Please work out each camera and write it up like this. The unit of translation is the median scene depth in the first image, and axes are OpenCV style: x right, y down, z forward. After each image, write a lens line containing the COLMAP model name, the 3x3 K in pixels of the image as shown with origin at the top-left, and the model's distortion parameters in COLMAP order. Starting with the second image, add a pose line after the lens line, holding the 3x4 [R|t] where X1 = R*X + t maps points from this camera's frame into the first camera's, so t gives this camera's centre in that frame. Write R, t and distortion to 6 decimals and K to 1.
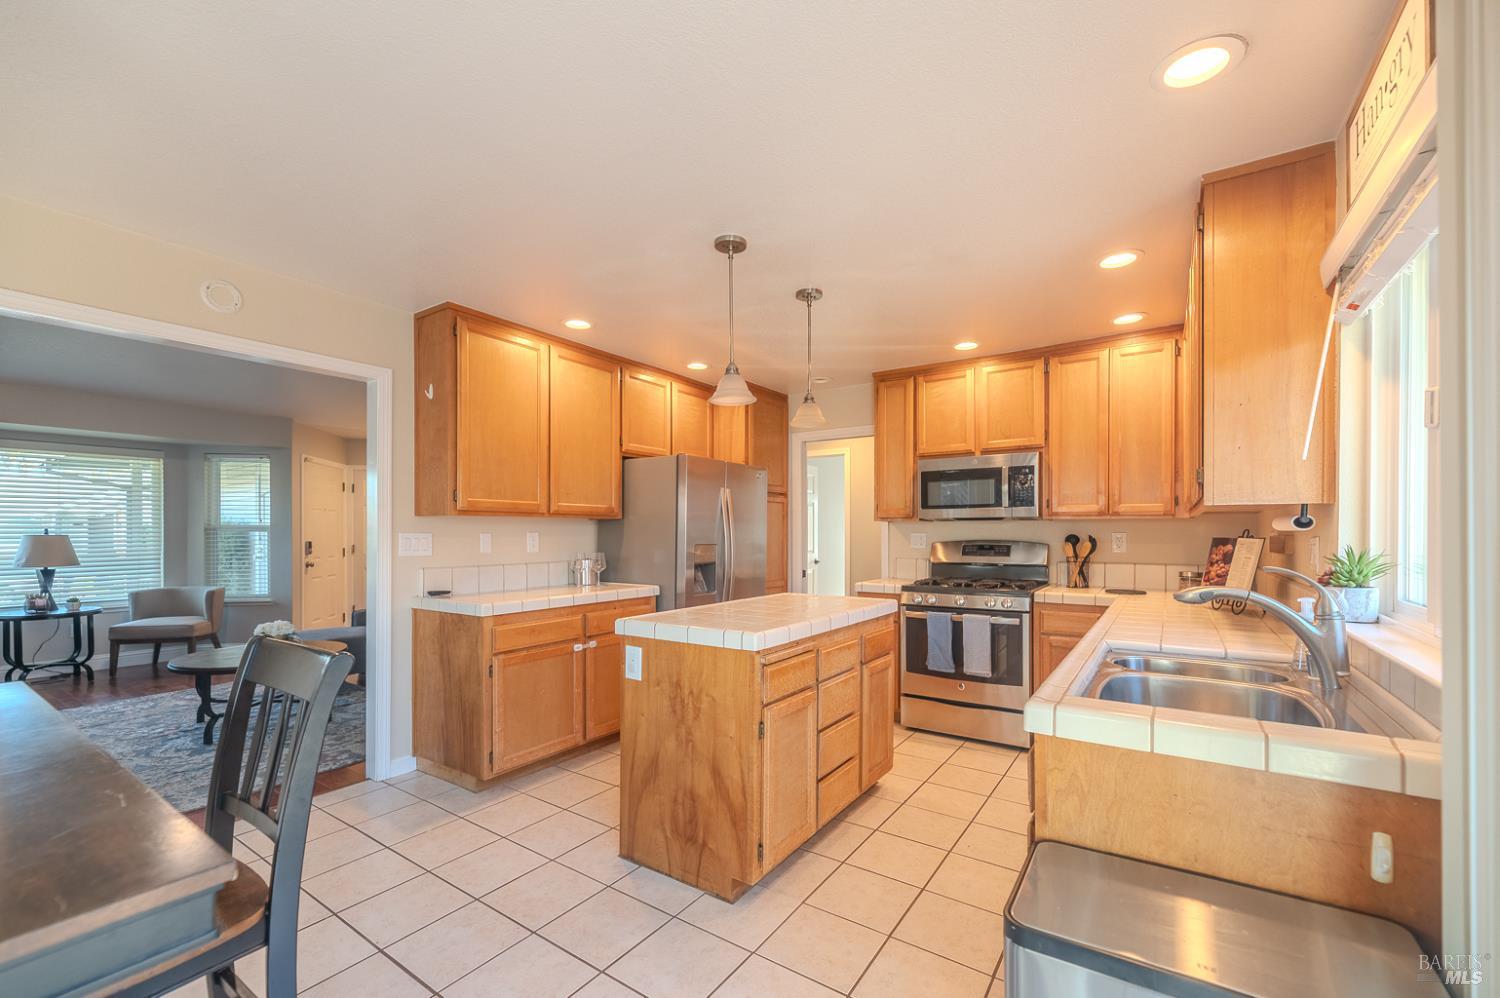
lens RADIAL K [[630.0, 0, 777.5], [0, 630.0, 538.6], [0, 0, 1]] dist [-0.000154, 0.000008]
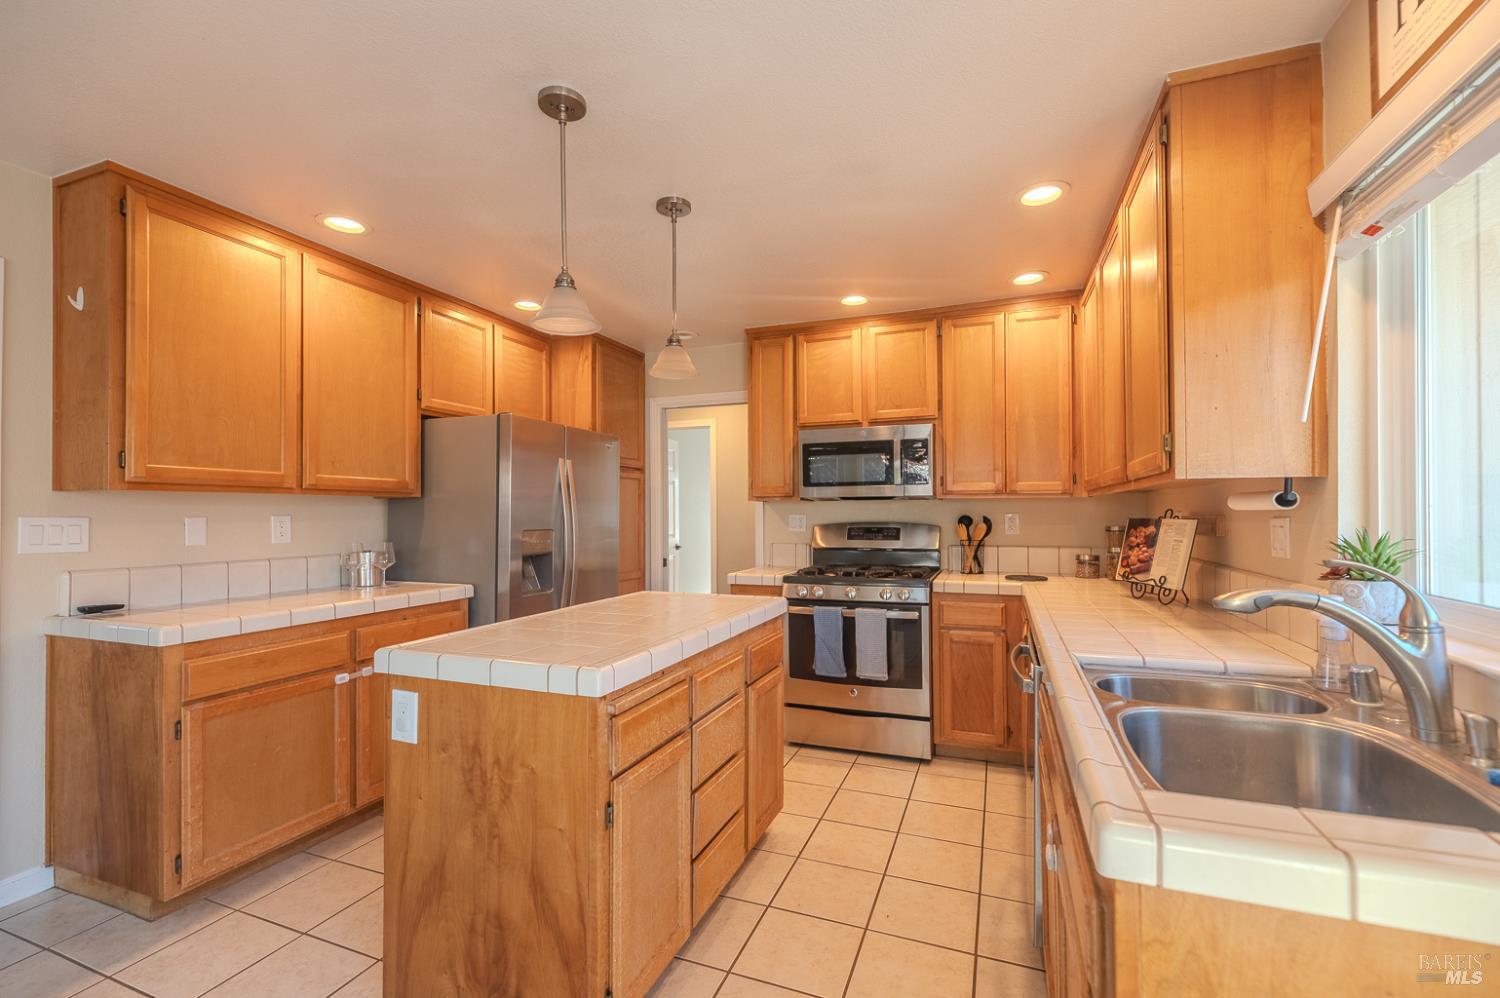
lens RADIAL K [[613.8, 0, 787.2], [0, 613.8, 514.5], [0, 0, 1]] dist [-0.000749, -0.000169]
pose [[0.969627, -0.003979, 0.244558, -0.000391], [0.006062, 0.999951, -0.007765, -0.002467], [-0.244515, 0.009011, 0.969604, 0.210477]]
